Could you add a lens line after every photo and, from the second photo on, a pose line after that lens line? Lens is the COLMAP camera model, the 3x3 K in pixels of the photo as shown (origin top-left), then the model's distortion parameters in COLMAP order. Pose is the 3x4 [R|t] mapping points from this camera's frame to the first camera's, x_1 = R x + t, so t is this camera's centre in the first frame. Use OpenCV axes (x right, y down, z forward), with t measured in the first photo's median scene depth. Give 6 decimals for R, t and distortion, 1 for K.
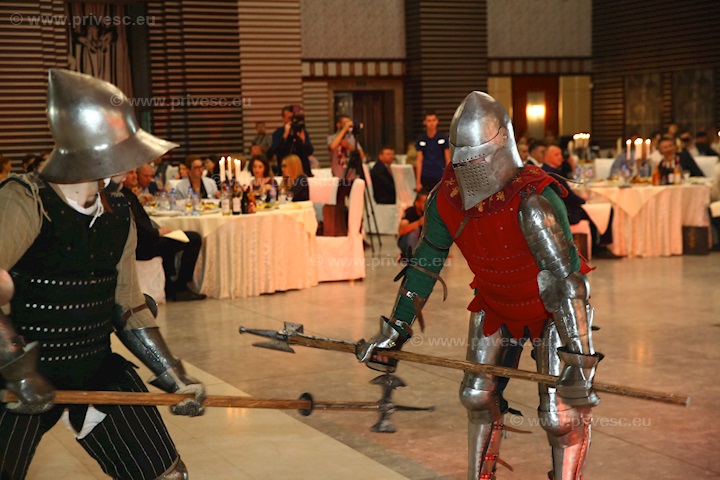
lens RADIAL K [[1229.6, 0, 360.3], [0, 1229.6, 239.1], [0, 0, 1]] dist [0.204946, 0.000000]
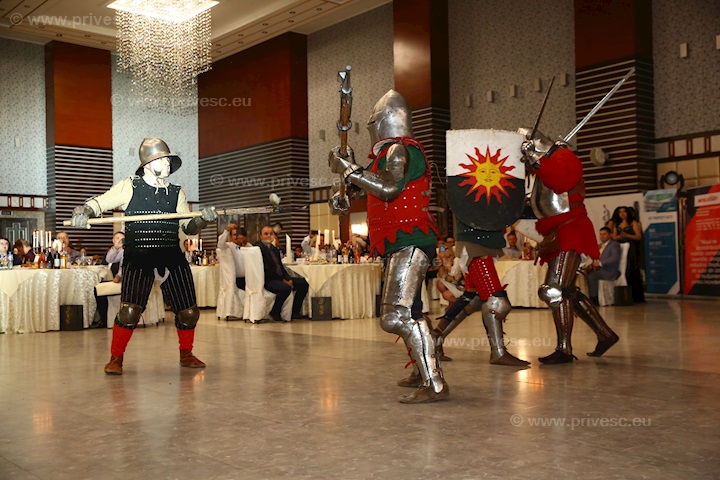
lens RADIAL K [[791.4, 0, 357.0], [0, 791.4, 240.6], [0, 0, 1]] dist [0.055352, 0.000000]
pose [[0.969967, 0.019834, 0.242427, 0.324709], [0.010830, 0.992160, -0.124506, 0.023006], [-0.242996, 0.123392, 0.962147, 0.229595]]
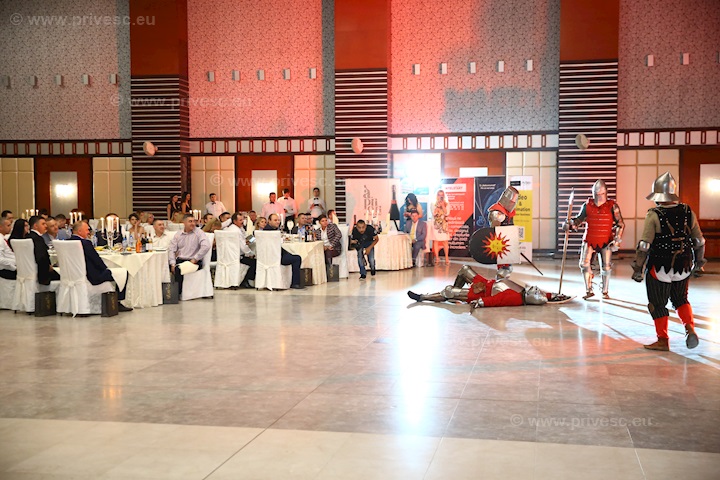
lens RADIAL K [[932.3, 0, 361.4], [0, 932.3, 241.6], [0, 0, 1]] dist [0.083631, 0.000000]
pose [[0.612112, -0.008776, 0.790722, -0.373263], [0.055704, 0.997933, -0.032046, -0.009878], [-0.788806, 0.063662, 0.611336, 0.215883]]
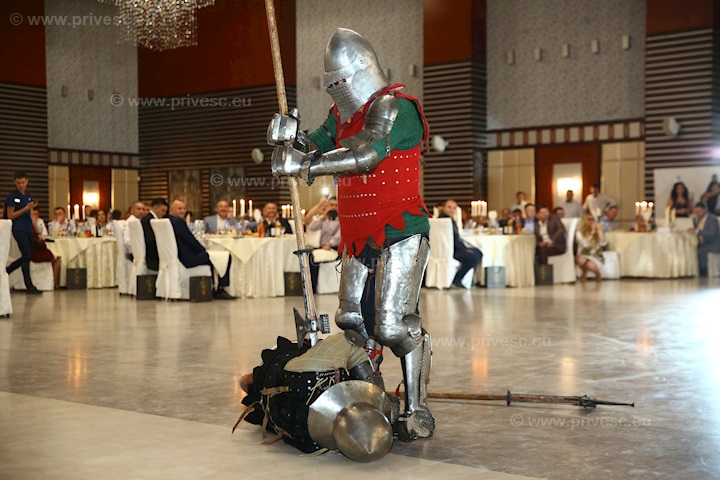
lens RADIAL K [[1056.6, 0, 356.7], [0, 1056.6, 245.3], [0, 0, 1]] dist [0.145806, 0.000000]
pose [[0.908876, 0.016628, 0.416735, -0.092472], [0.017267, 0.996848, -0.077432, 0.041309], [-0.416709, 0.077572, 0.905724, 0.058092]]
